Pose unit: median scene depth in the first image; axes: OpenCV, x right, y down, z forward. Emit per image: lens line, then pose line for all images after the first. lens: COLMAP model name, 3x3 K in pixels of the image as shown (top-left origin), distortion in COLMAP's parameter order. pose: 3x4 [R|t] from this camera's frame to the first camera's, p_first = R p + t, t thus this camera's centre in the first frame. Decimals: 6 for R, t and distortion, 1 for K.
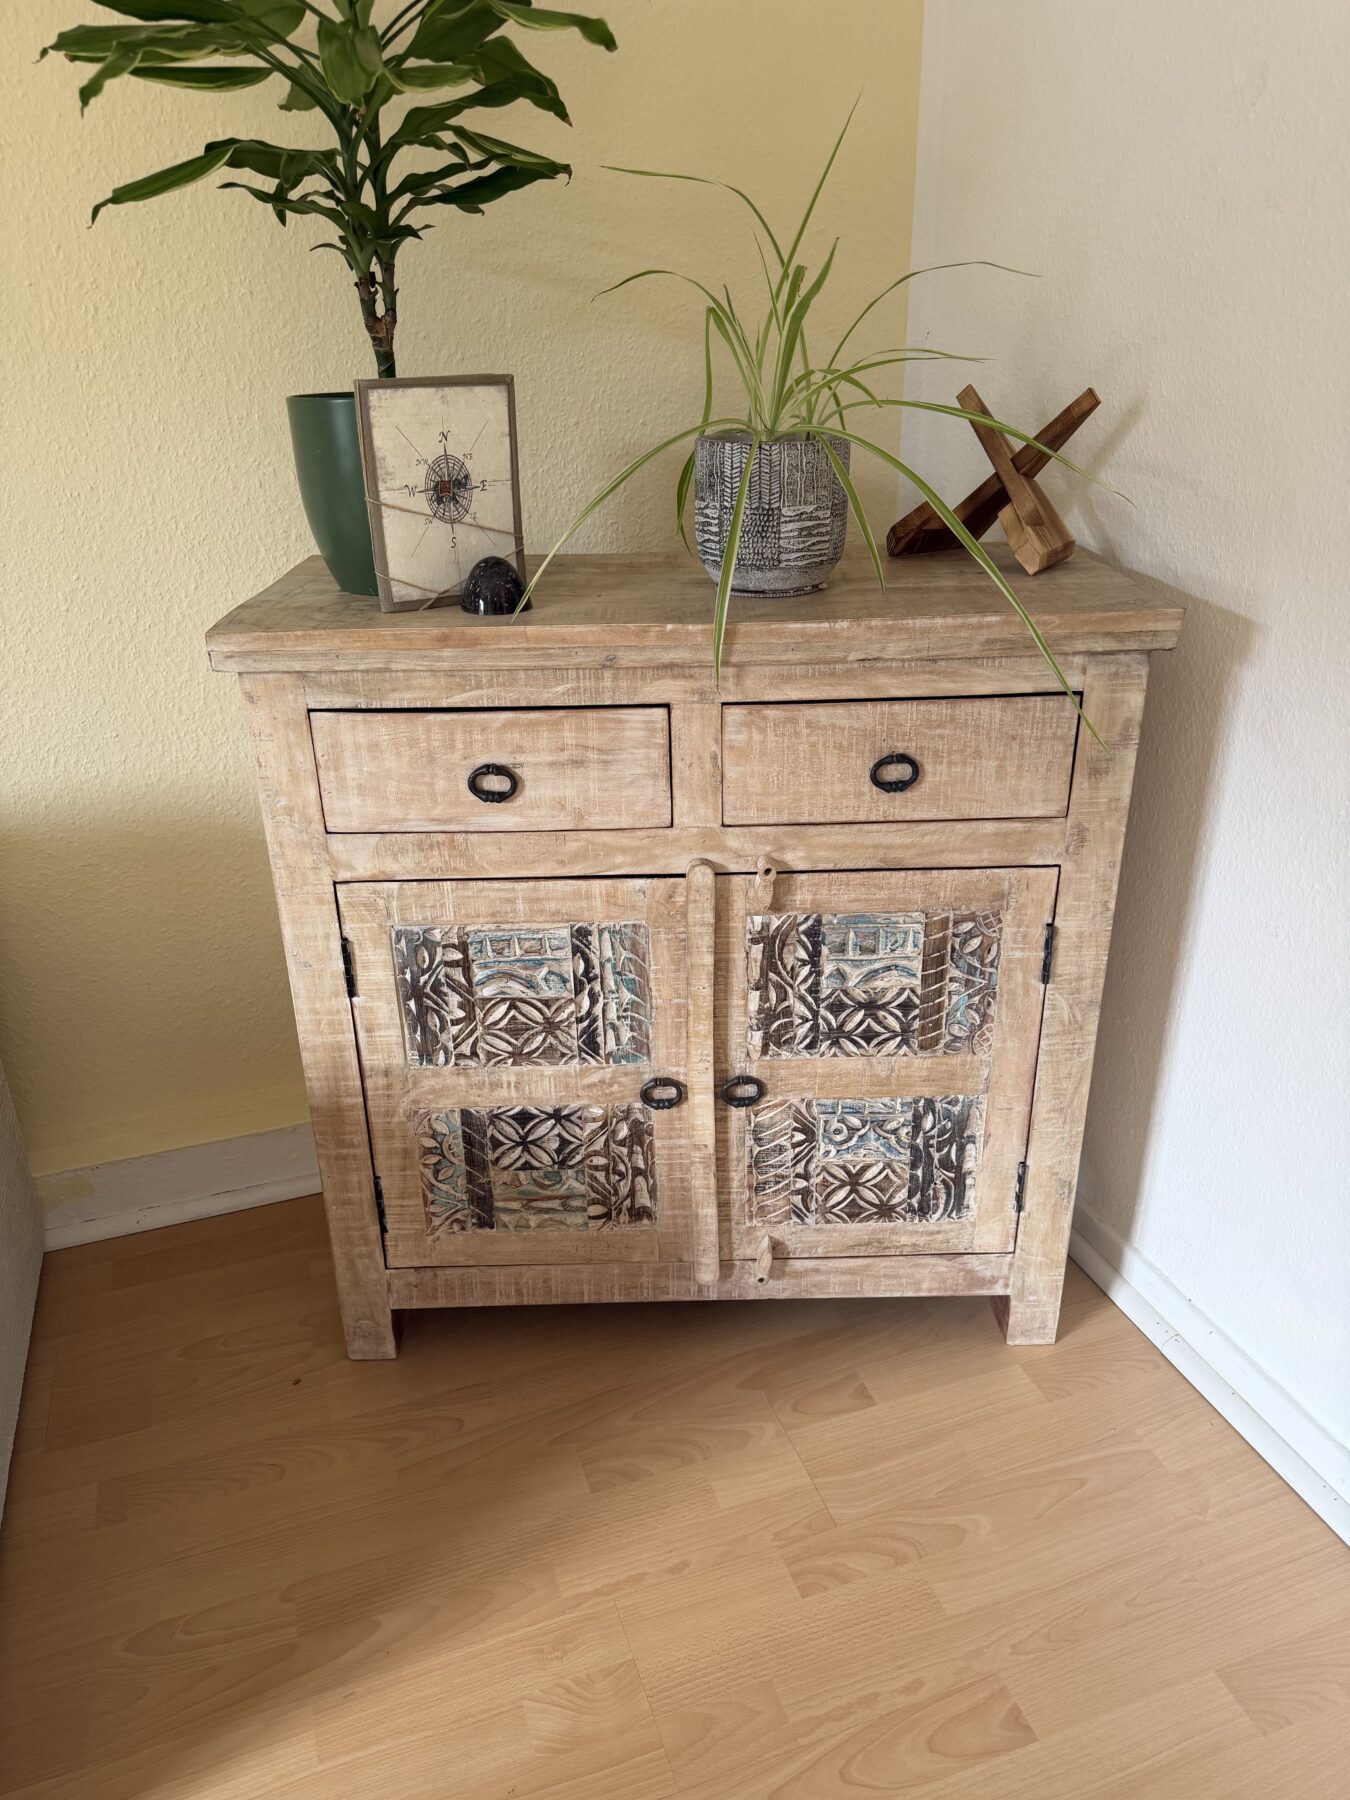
lens RADIAL K [[1241.4, 0, 694.1], [0, 1241.4, 976.1], [0, 0, 1]] dist [0.058579, -0.071551]
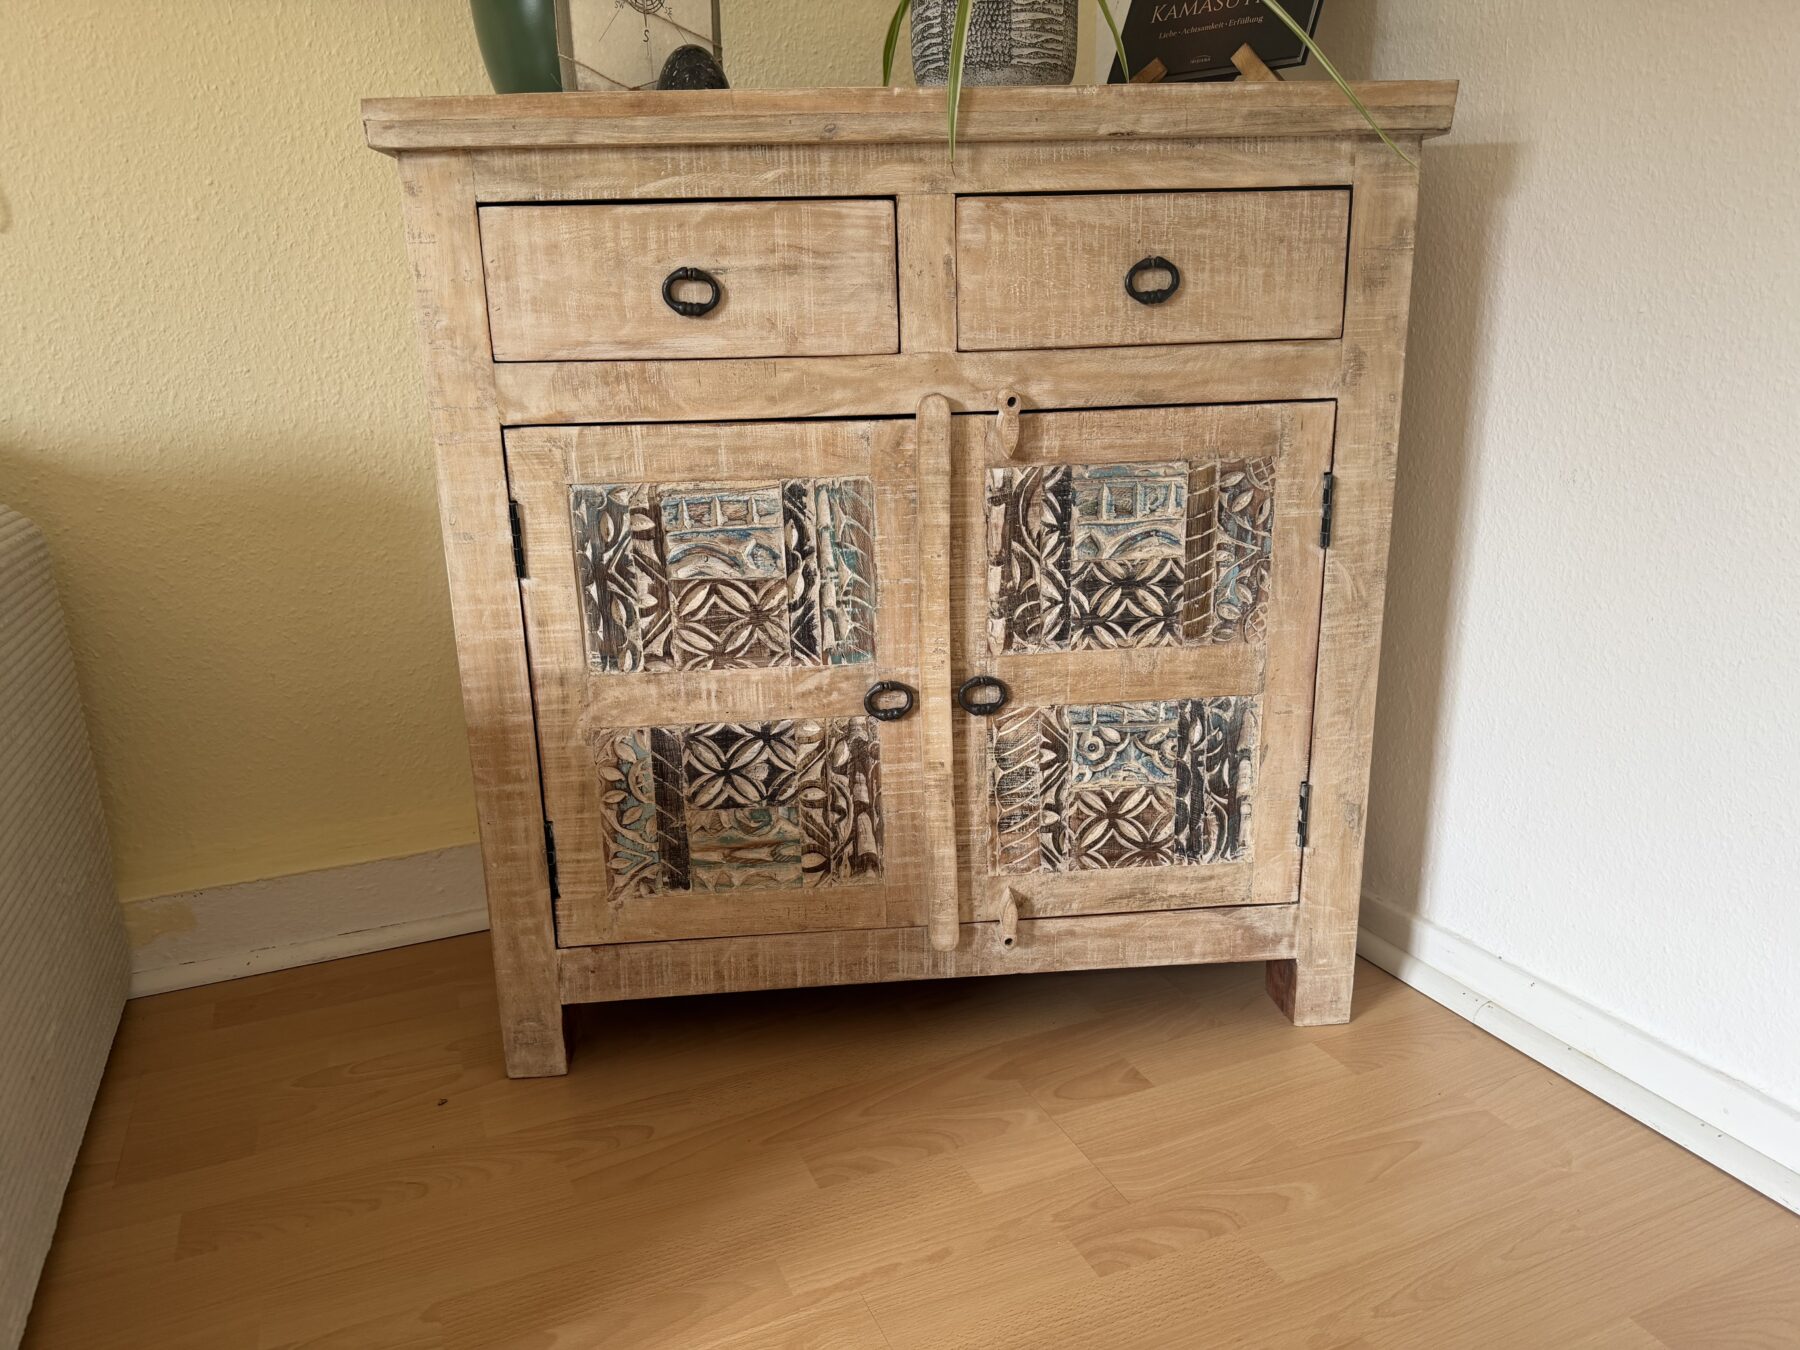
lens RADIAL K [[1241.4, 0, 917.1], [0, 1241.4, 741.6], [0, 0, 1]] dist [0.058579, -0.071551]
pose [[0.997645, -0.029468, 0.061935, -0.063147], [0.038502, 0.987913, -0.150151, 0.261671], [-0.056761, 0.152182, 0.986721, 0.169034]]
